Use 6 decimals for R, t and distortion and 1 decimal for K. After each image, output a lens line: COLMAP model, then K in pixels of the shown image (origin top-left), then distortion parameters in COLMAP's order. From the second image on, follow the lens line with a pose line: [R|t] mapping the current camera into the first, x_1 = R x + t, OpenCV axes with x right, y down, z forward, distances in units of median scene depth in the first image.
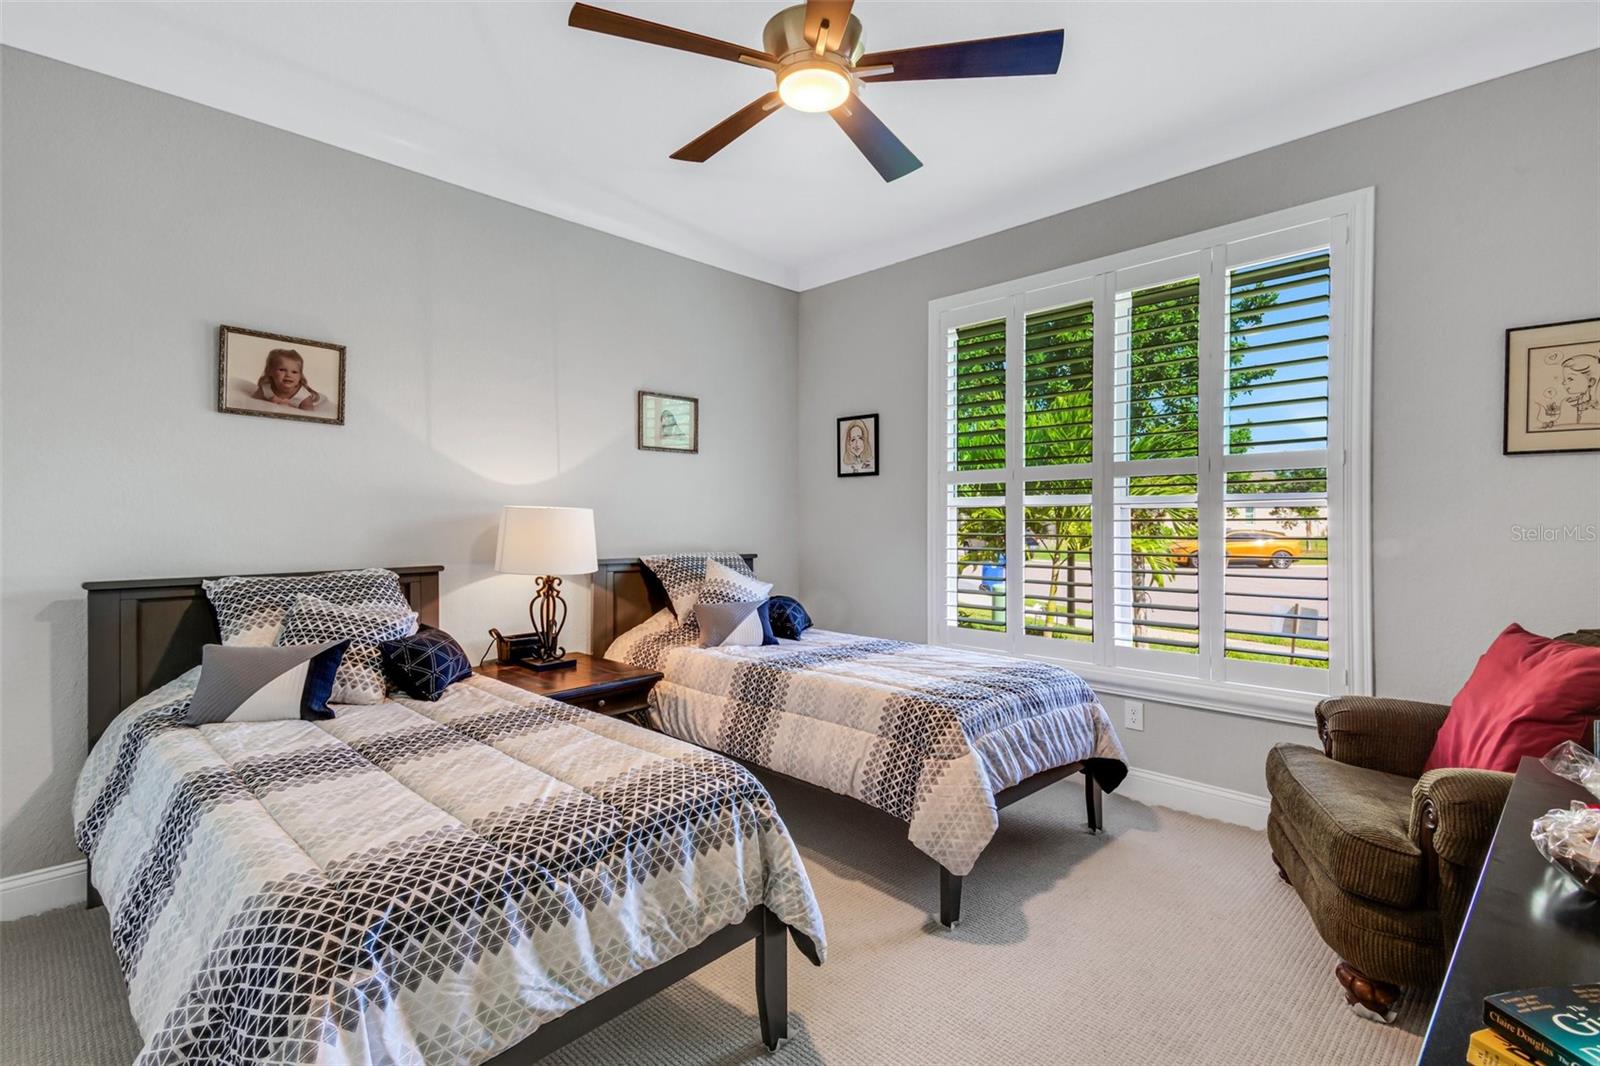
lens RADIAL K [[746.5, 0, 806.1], [0, 746.5, 522.0], [0, 0, 1]] dist [-0.000858, -0.000117]
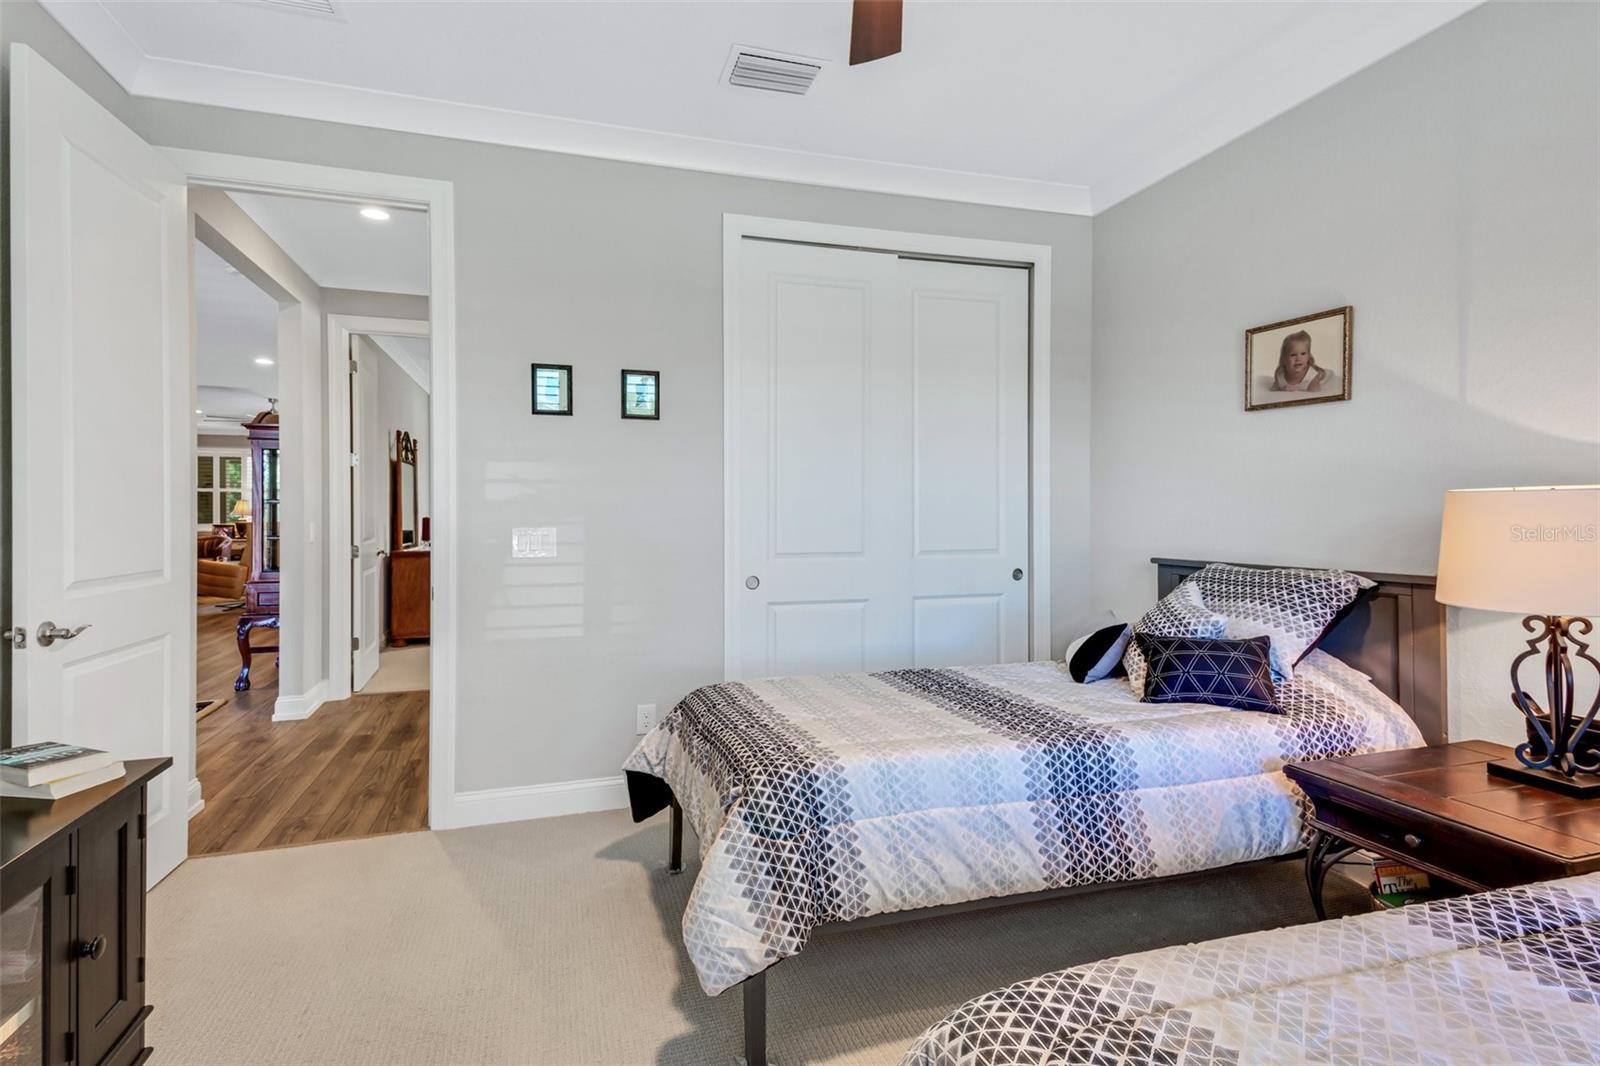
lens RADIAL K [[746.5, 0, 806.1], [0, 746.5, 522.0], [0, 0, 1]] dist [-0.000858, -0.000117]
pose [[-0.442238, 0.008386, -0.896859, 0.433952], [-0.002440, 0.999941, 0.010554, 0.002096], [0.896895, 0.006856, -0.442191, 0.858884]]
